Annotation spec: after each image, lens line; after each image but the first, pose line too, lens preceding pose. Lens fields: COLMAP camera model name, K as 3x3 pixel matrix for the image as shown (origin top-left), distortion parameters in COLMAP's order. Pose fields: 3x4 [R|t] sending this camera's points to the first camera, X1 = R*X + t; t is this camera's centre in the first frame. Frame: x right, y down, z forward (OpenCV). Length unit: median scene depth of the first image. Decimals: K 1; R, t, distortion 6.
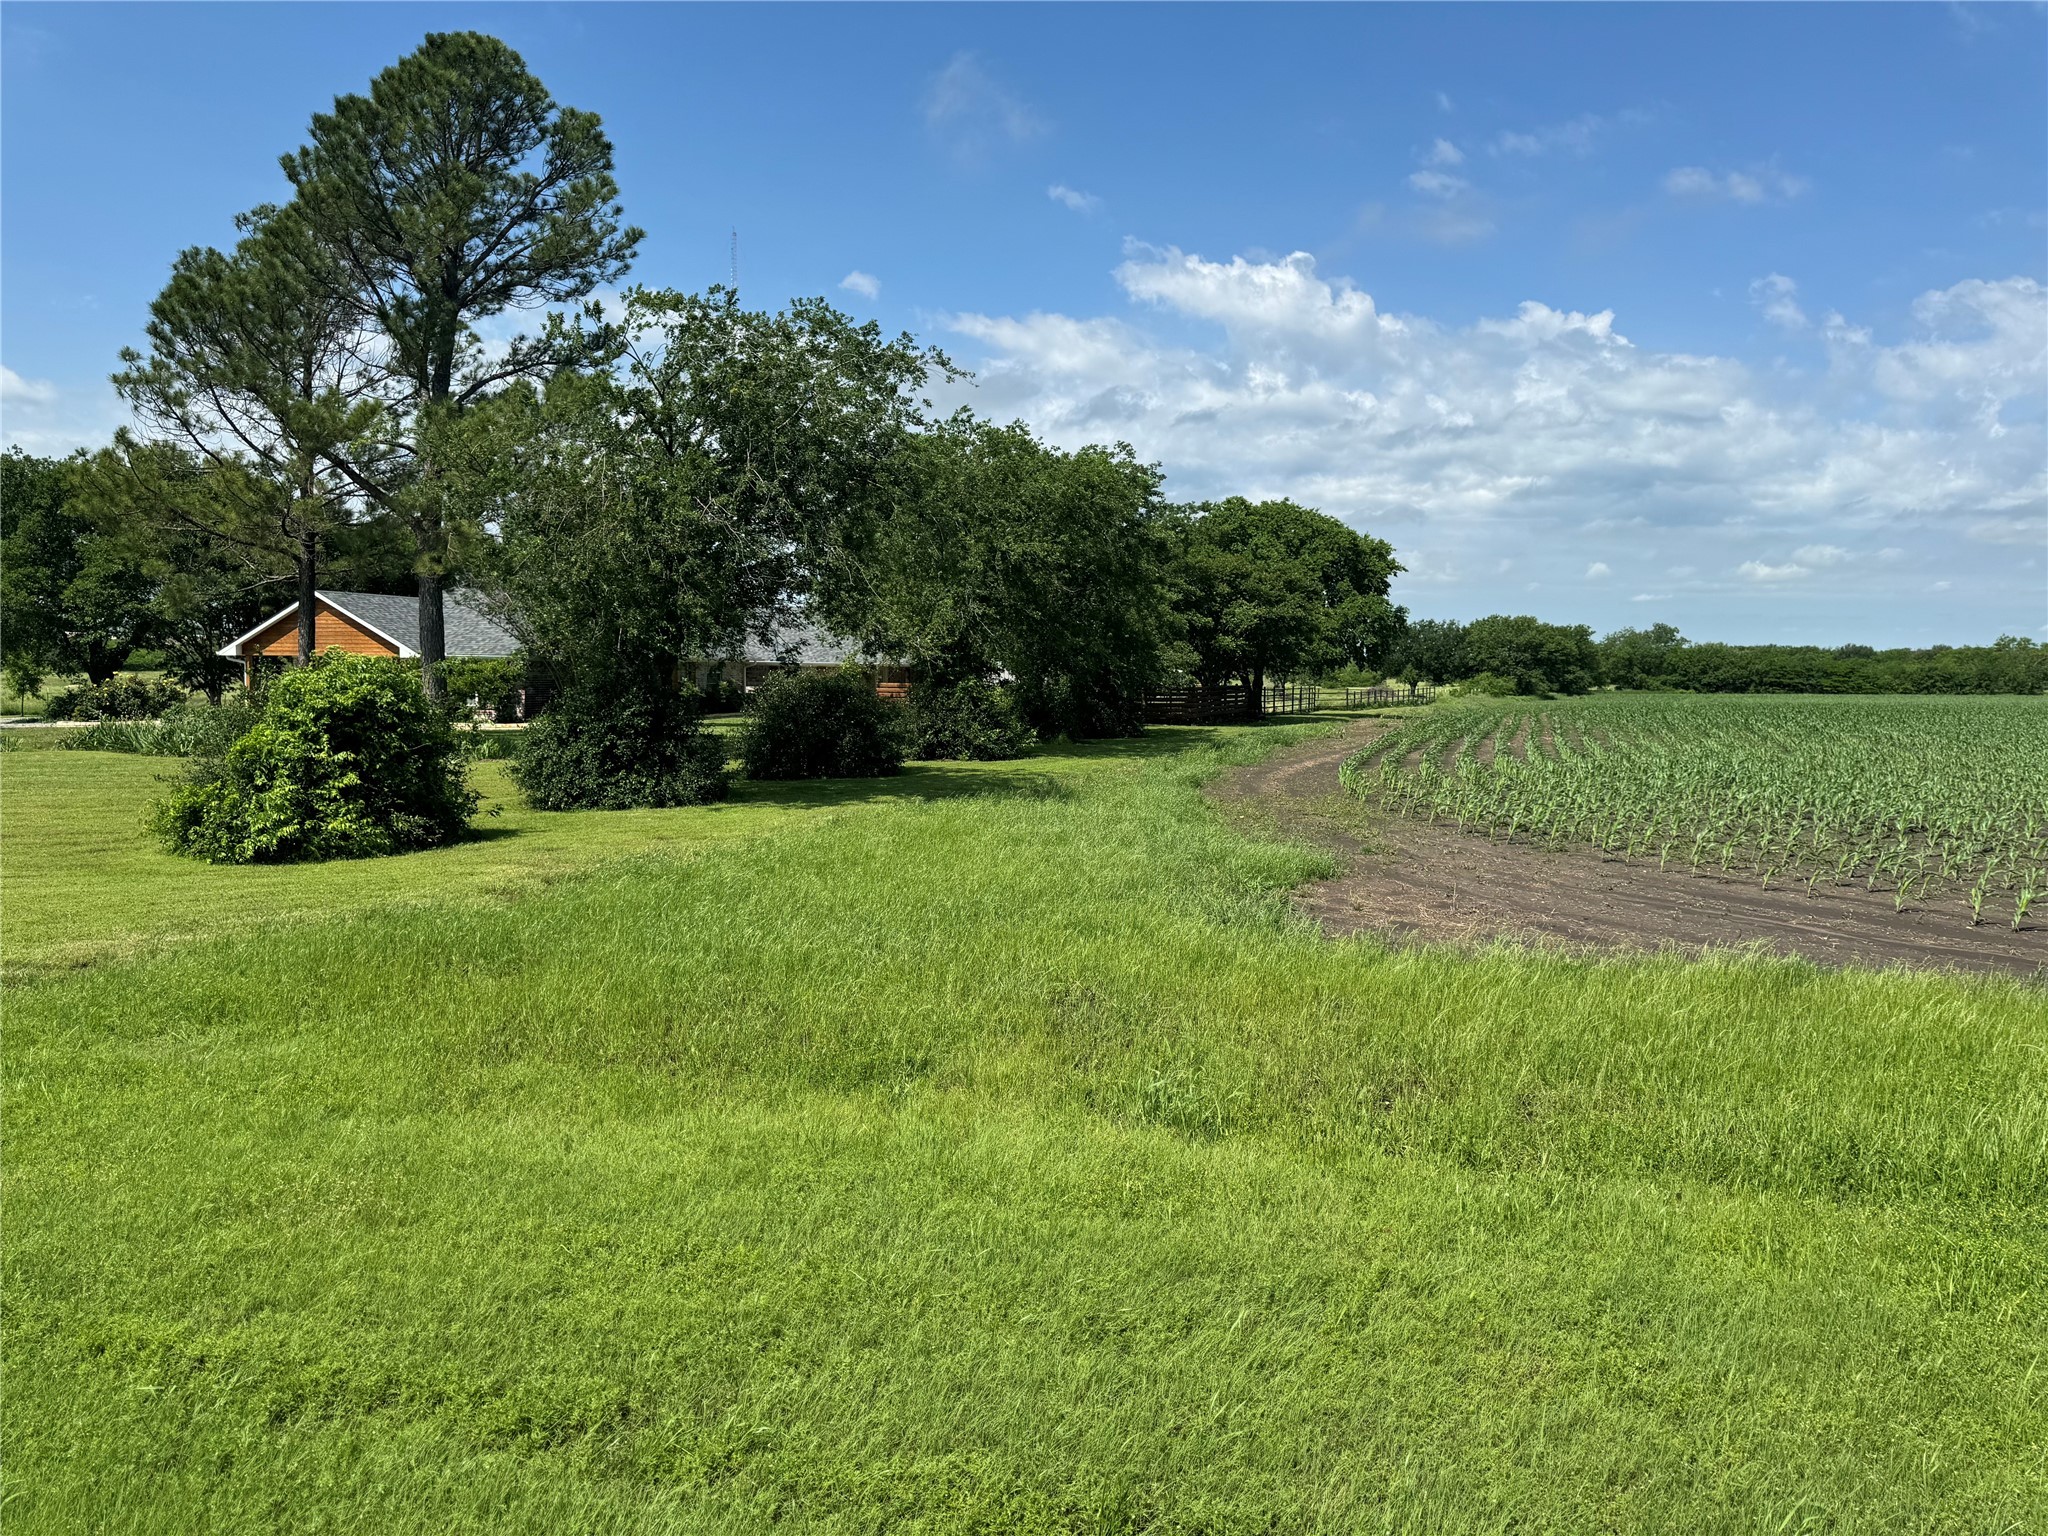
lens RADIAL K [[1462.7, 0, 1024.0], [0, 1462.7, 768.0], [0, 0, 1]] dist [0.099365, -0.140218]
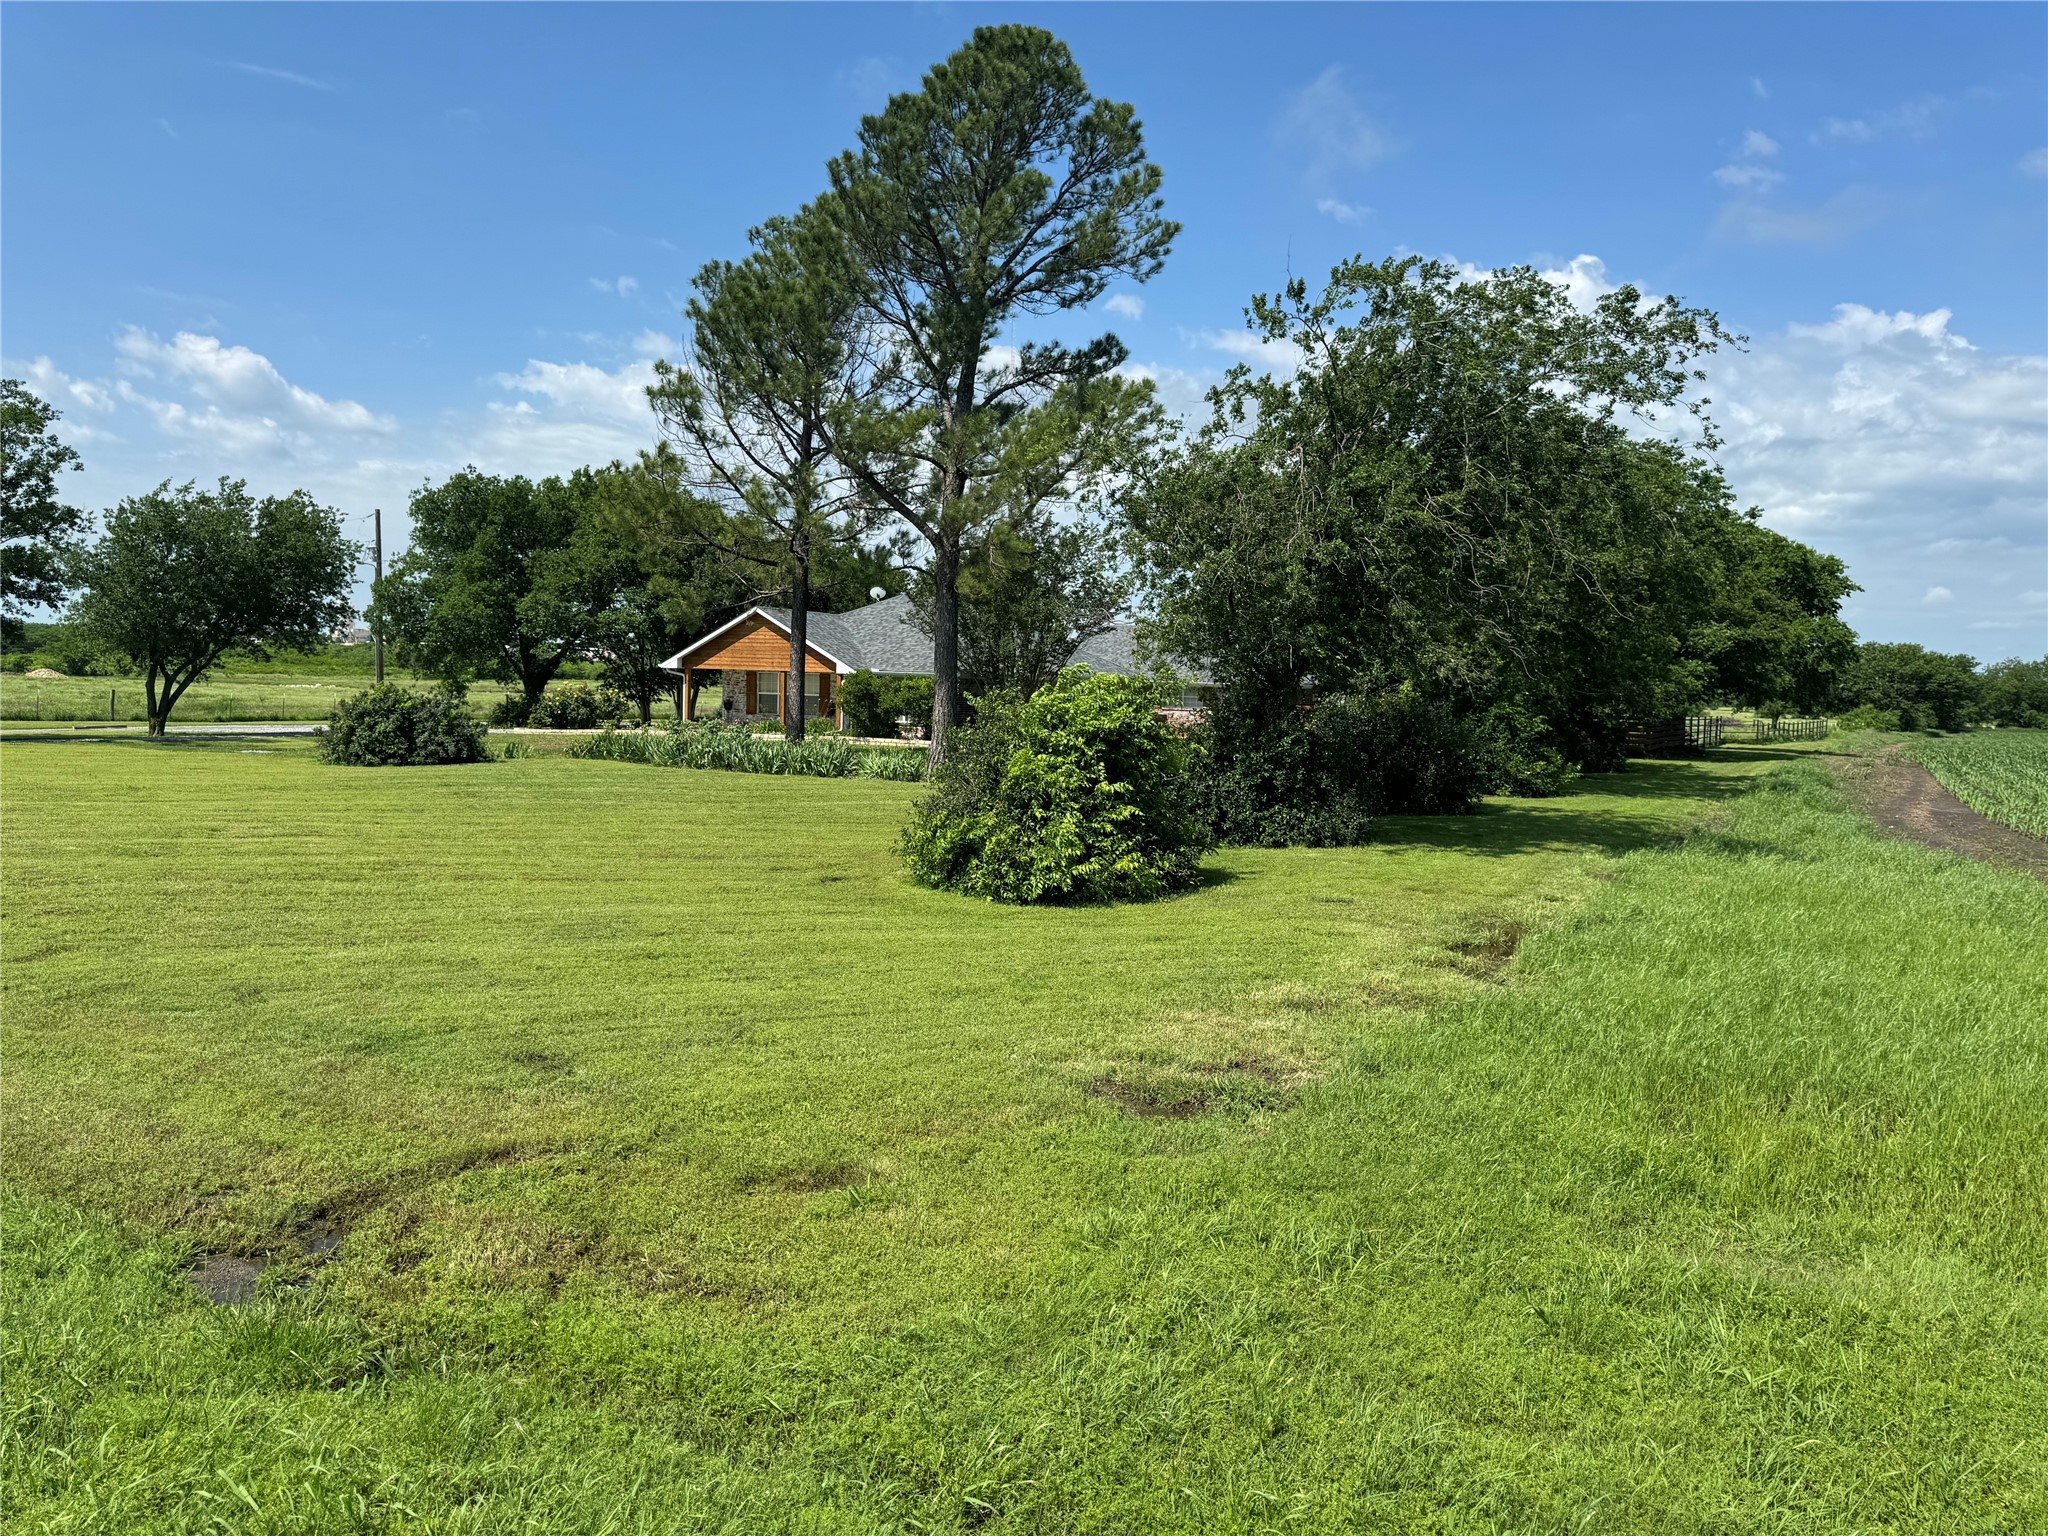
lens RADIAL K [[1470.1, 0, 1034.2], [0, 1470.1, 769.2], [0, 0, 1]] dist [0.090528, -0.058094]
pose [[0.984019, 0.027930, -0.175857, -0.162811], [-0.030300, 0.999482, -0.010807, -0.003223], [0.175464, 0.015963, 0.984356, 0.055037]]
